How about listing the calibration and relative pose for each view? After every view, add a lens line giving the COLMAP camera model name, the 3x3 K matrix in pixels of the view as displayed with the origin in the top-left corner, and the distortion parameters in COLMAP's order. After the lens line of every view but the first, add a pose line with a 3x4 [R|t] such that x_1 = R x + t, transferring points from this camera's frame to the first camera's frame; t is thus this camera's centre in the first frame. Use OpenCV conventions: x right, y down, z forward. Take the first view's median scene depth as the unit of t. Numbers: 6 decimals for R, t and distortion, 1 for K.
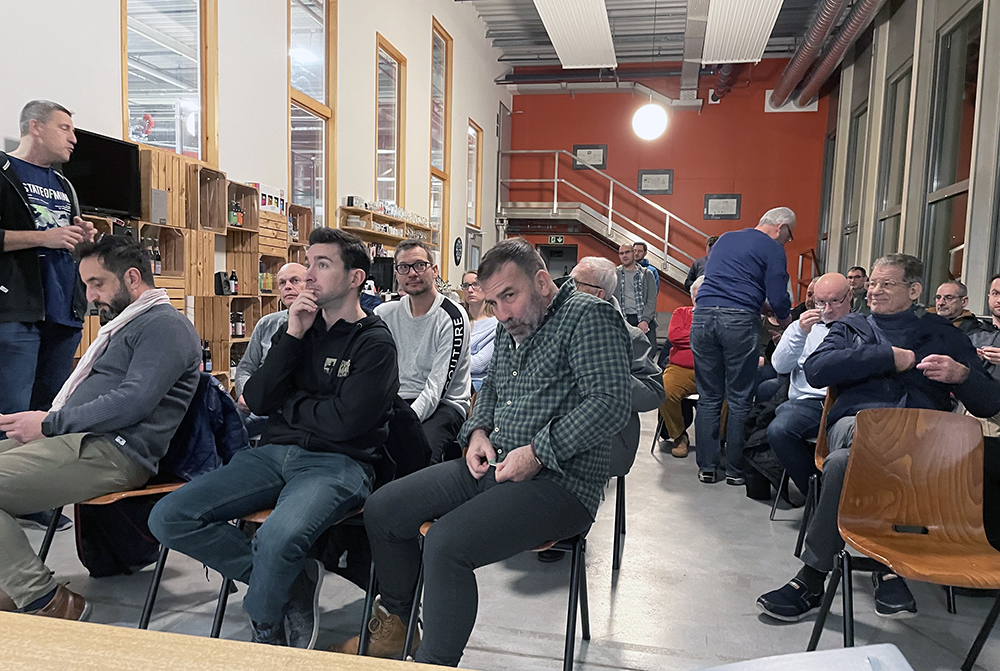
lens RADIAL K [[747.1, 0, 495.5], [0, 747.1, 359.5], [0, 0, 1]] dist [0.052070, -0.040175]
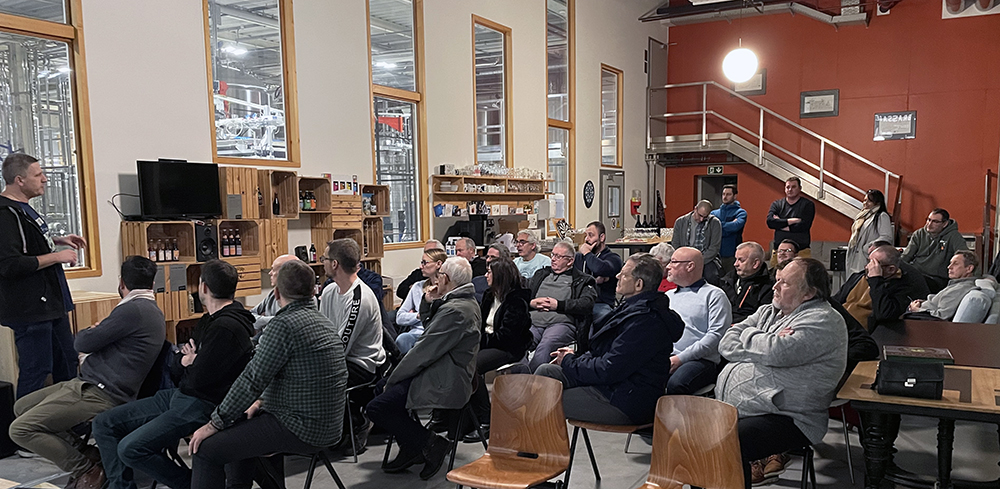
lens RADIAL K [[797.1, 0, 537.4], [0, 797.1, 301.6], [0, 0, 1]] dist [0.077608, -0.094442]
pose [[0.959265, -0.005586, -0.282454, 0.229030], [0.013709, 0.999547, 0.026791, -0.028761], [0.282177, -0.029572, 0.958907, -0.117370]]
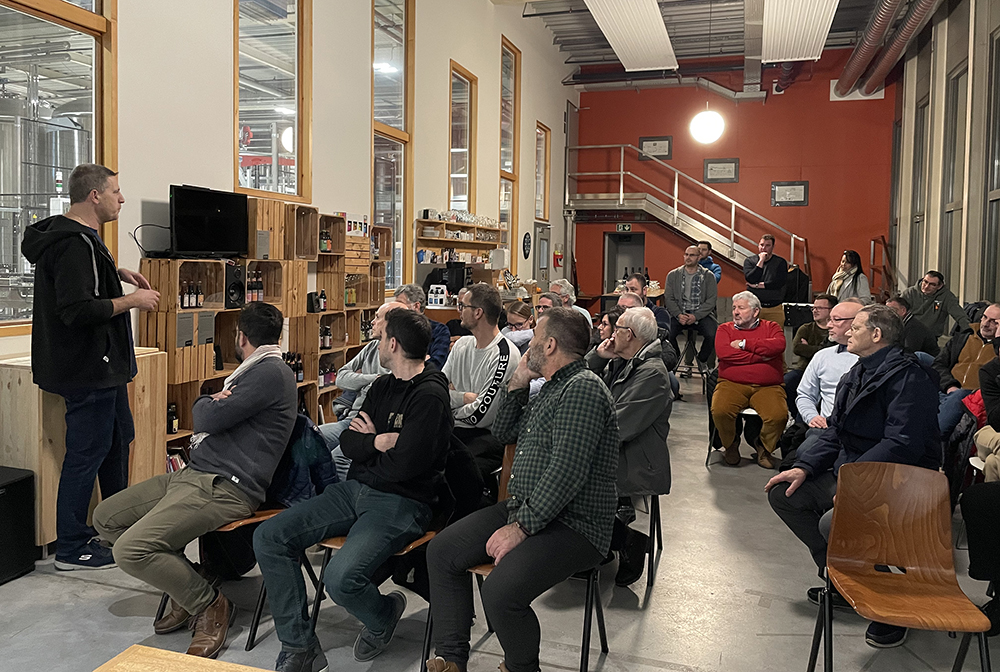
lens RADIAL K [[747.1, 0, 498.4], [0, 747.1, 282.5], [0, 0, 1]] dist [0.052070, -0.040175]
pose [[0.995080, -0.009690, -0.098596, 0.015266], [0.003669, 0.998127, -0.061064, -0.033297], [0.099003, 0.060402, 0.993252, -0.055223]]
